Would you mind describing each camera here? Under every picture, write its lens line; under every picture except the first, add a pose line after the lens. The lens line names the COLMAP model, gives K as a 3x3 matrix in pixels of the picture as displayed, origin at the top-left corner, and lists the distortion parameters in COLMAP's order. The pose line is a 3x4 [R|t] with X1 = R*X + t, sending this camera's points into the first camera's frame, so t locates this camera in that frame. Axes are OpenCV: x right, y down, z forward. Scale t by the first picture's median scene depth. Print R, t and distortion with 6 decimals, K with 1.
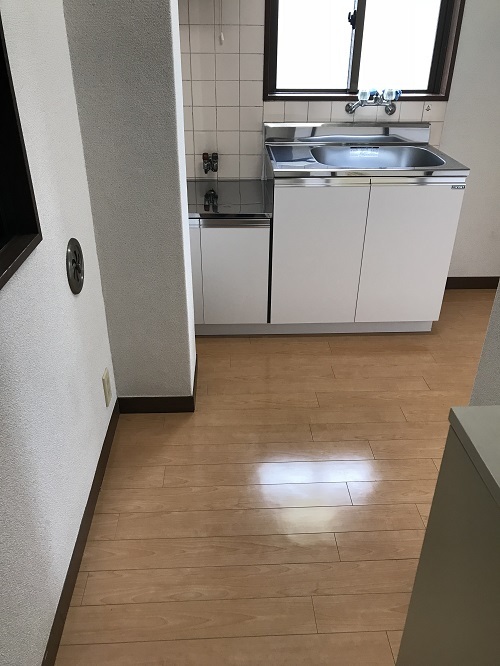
lens RADIAL K [[548.8, 0, 248.1], [0, 548.8, 335.3], [0, 0, 1]] dist [0.002732, -0.001703]
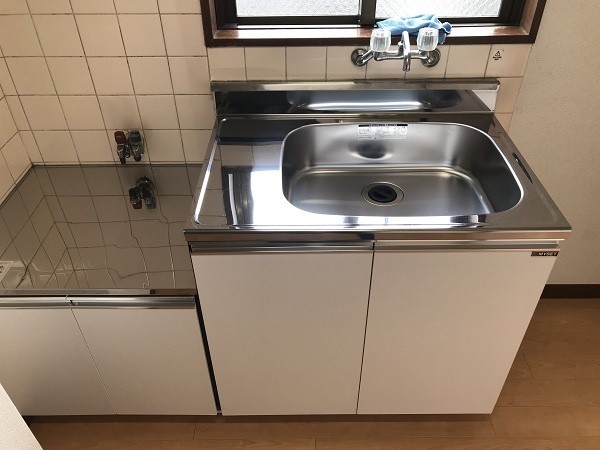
lens RADIAL K [[494.4, 0, 301.8], [0, 494.4, 223.0], [0, 0, 1]] dist [0.002732, -0.001703]
pose [[0.999066, 0.012403, -0.041402, 0.147938], [-0.006039, 0.988602, 0.150430, -0.316999], [0.042796, -0.150039, 0.987753, 0.457364]]
